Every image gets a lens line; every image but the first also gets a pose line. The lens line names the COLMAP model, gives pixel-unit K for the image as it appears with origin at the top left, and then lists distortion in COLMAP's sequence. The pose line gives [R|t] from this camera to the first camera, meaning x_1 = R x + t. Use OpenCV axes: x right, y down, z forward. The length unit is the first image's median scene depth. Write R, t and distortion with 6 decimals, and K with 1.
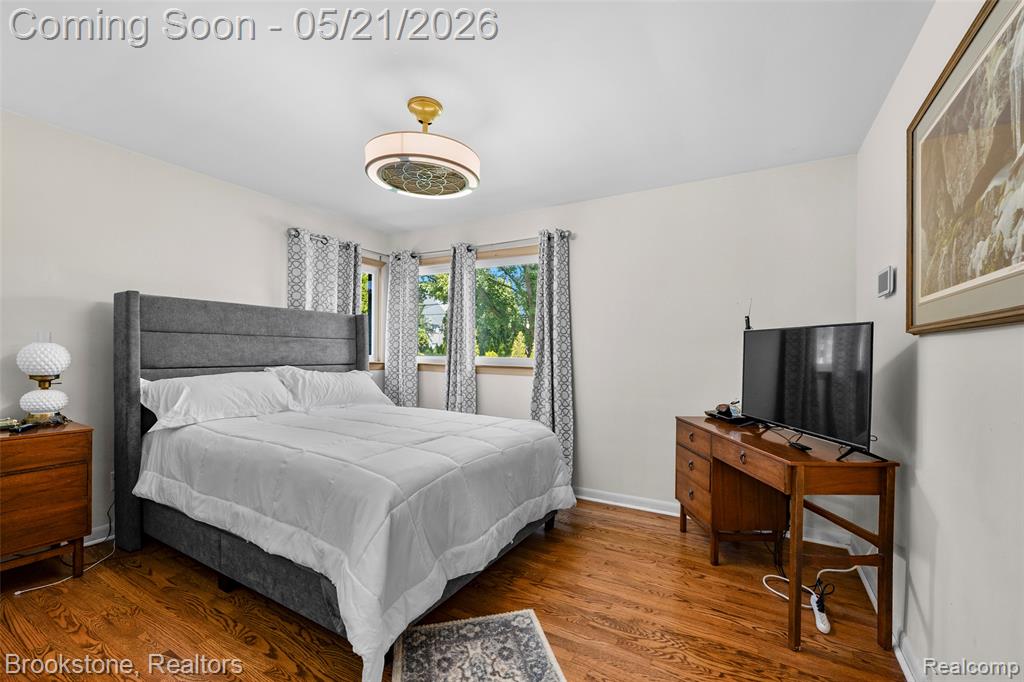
lens RADIAL K [[416.4, 0, 510.5], [0, 416.4, 355.9], [0, 0, 1]] dist [0.001488, 0.000101]
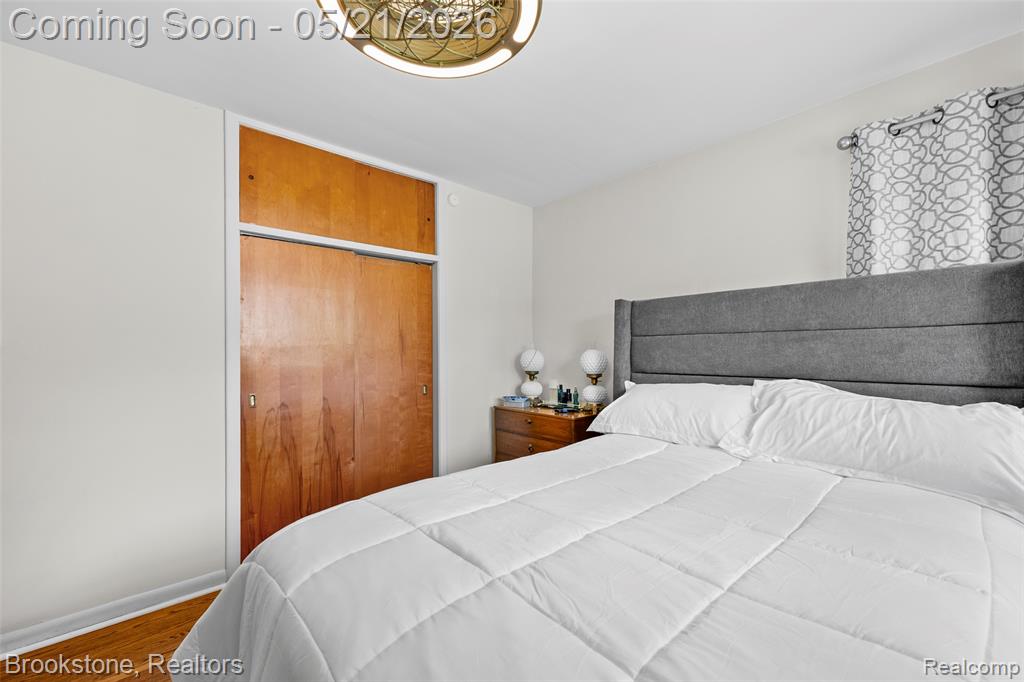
lens RADIAL K [[403.4, 0, 513.6], [0, 403.4, 345.8], [0, 0, 1]] dist [0.000938, -0.000060]
pose [[-0.286615, -0.025987, -0.957693, 0.133434], [-0.004392, 0.999657, -0.025811, -0.007664], [0.958036, -0.003192, -0.286631, 0.782440]]
